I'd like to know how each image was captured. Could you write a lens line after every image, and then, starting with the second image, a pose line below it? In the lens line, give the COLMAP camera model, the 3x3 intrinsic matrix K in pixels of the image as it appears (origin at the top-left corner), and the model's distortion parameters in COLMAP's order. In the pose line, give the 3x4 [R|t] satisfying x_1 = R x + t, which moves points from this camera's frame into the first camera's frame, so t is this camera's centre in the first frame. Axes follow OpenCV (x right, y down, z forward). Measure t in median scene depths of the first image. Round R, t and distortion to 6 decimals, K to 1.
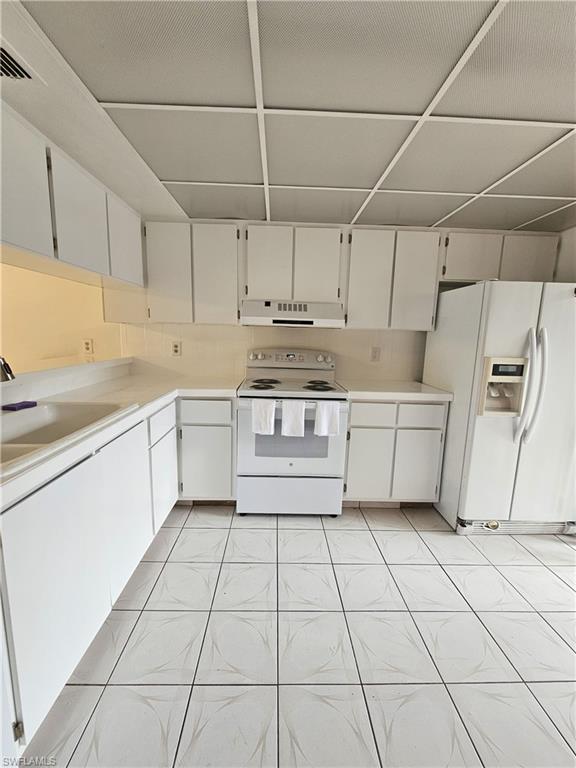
lens RADIAL K [[315.9, 0, 284.3], [0, 315.9, 380.7], [0, 0, 1]] dist [0.002343, 0.000739]
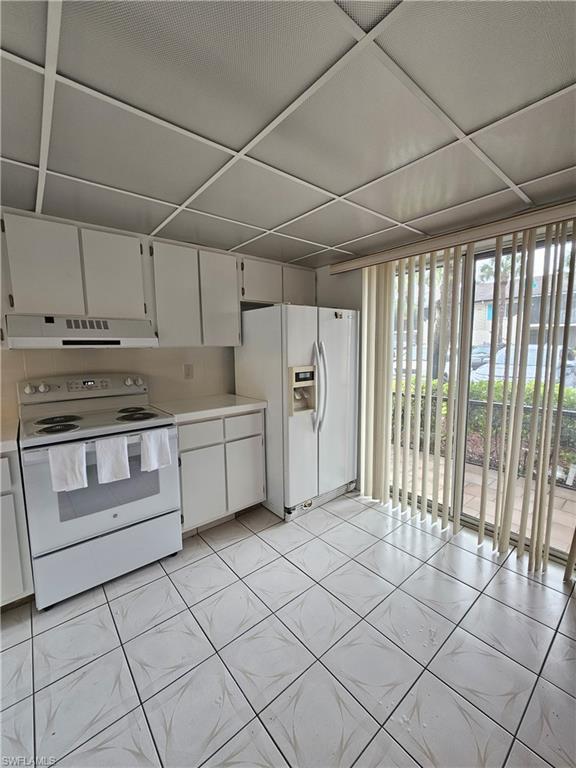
lens RADIAL K [[315.9, 0, 285.8], [0, 315.9, 381.5], [0, 0, 1]] dist [0.002343, 0.000739]
pose [[0.785973, -0.107964, 0.608761, -0.091697], [0.128288, 0.991684, 0.010242, -0.030626], [-0.604805, 0.070047, 0.793287, 0.056916]]
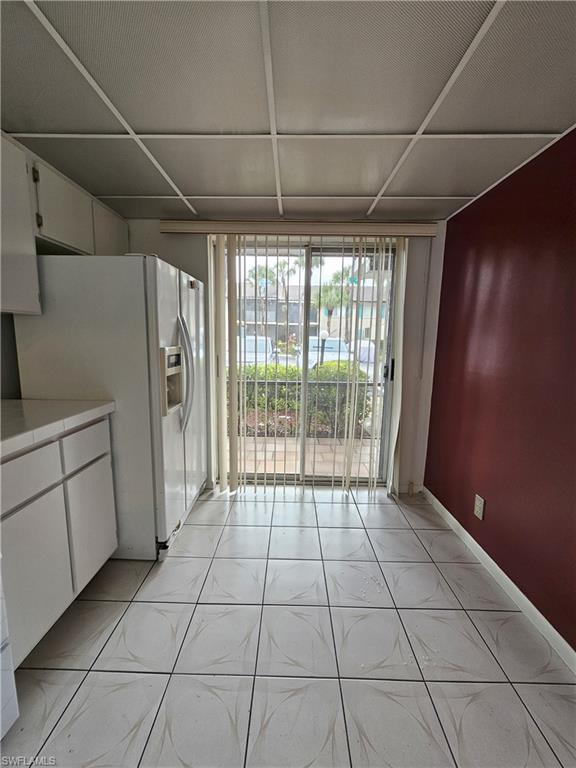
lens RADIAL K [[315.9, 0, 287.1], [0, 315.9, 382.0], [0, 0, 1]] dist [0.002343, 0.000739]
pose [[0.052854, -0.170380, 0.983960, -0.171109], [0.138116, 0.977114, 0.161776, -0.066494], [-0.989005, 0.127350, 0.075176, 0.528088]]
